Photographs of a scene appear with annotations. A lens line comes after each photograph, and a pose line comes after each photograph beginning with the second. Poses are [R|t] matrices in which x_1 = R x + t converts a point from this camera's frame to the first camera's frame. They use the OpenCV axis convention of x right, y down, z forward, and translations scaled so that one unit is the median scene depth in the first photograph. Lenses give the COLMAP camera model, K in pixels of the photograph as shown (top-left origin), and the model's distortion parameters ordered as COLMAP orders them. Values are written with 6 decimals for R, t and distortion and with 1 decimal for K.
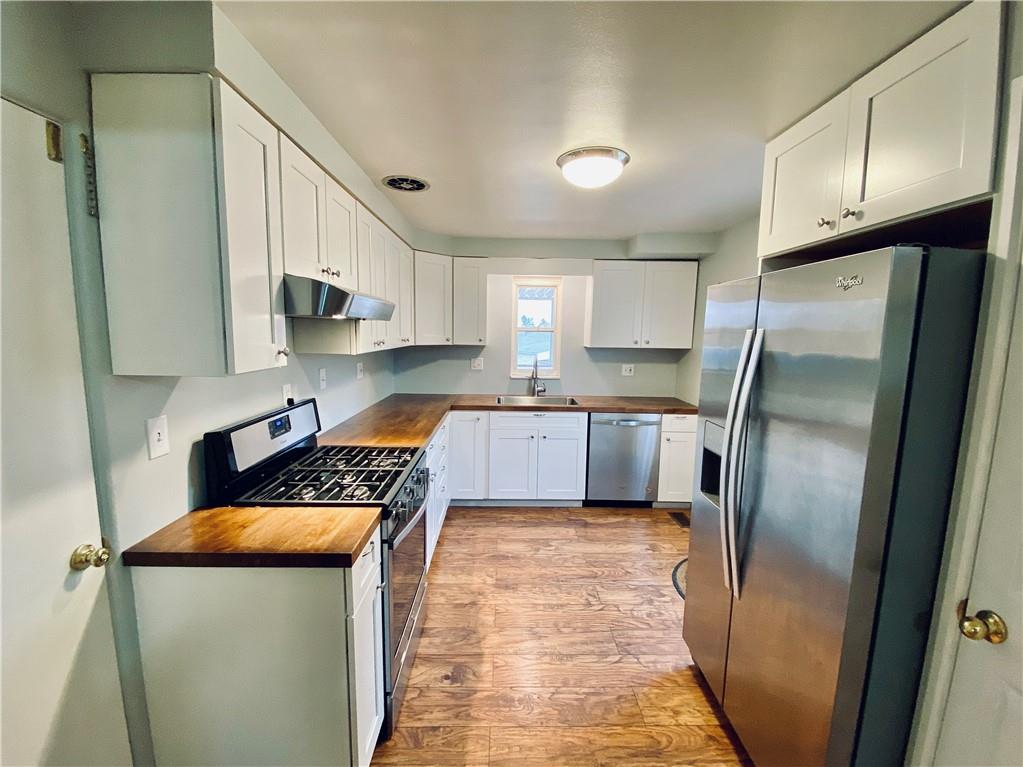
lens RADIAL K [[424.6, 0, 511.5], [0, 424.6, 383.5], [0, 0, 1]] dist [-0.000990, -0.012129]
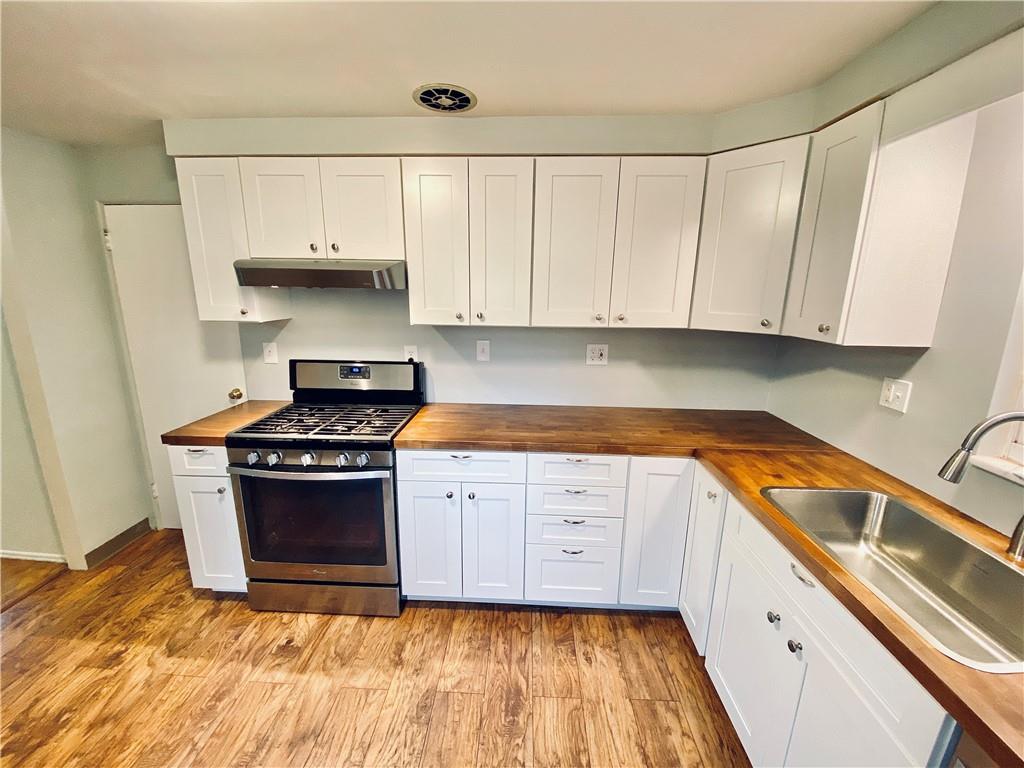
lens RADIAL K [[414.5, 0, 513.2], [0, 414.5, 387.5], [0, 0, 1]] dist [0.024242, -0.021551]
pose [[-0.049657, 0.208228, -0.976819, 0.557360], [-0.139102, 0.967052, 0.213218, -0.157108], [0.989032, 0.146465, -0.019056, 1.202058]]
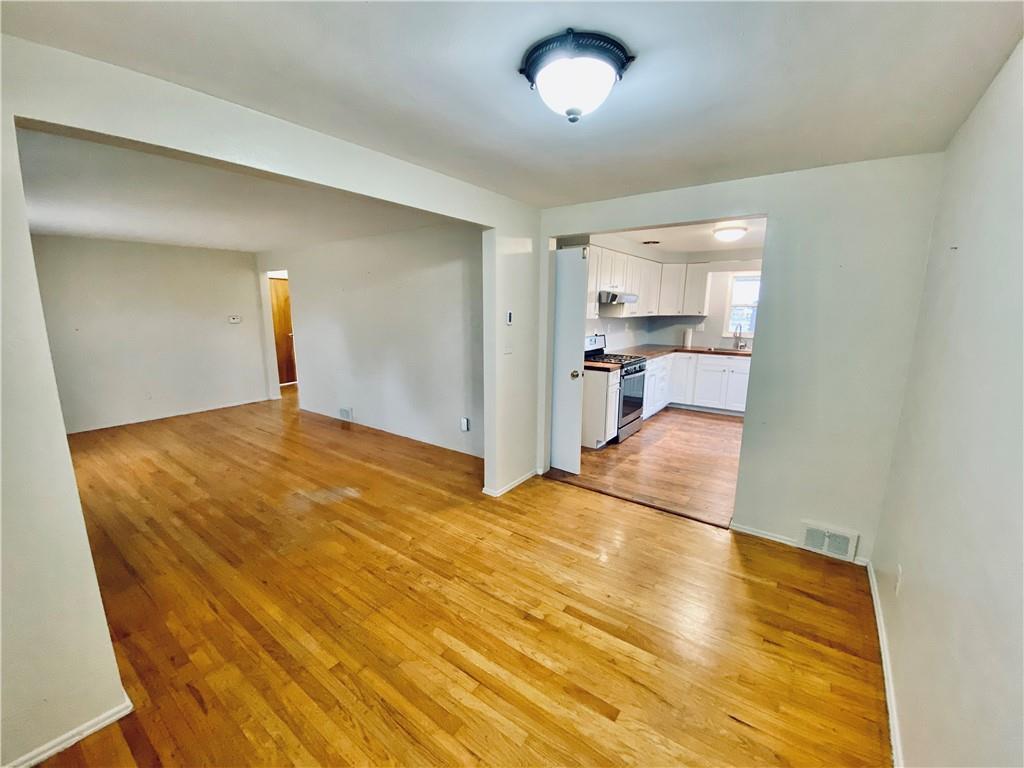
lens RADIAL K [[425.0, 0, 512.0], [0, 425.0, 384.0], [0, 0, 1]] dist [-0.000990, -0.012129]
pose [[0.795467, 0.090775, -0.599160, 0.609401], [-0.059618, 0.995643, 0.071693, 0.170699], [0.603058, -0.021309, 0.797413, -1.296778]]
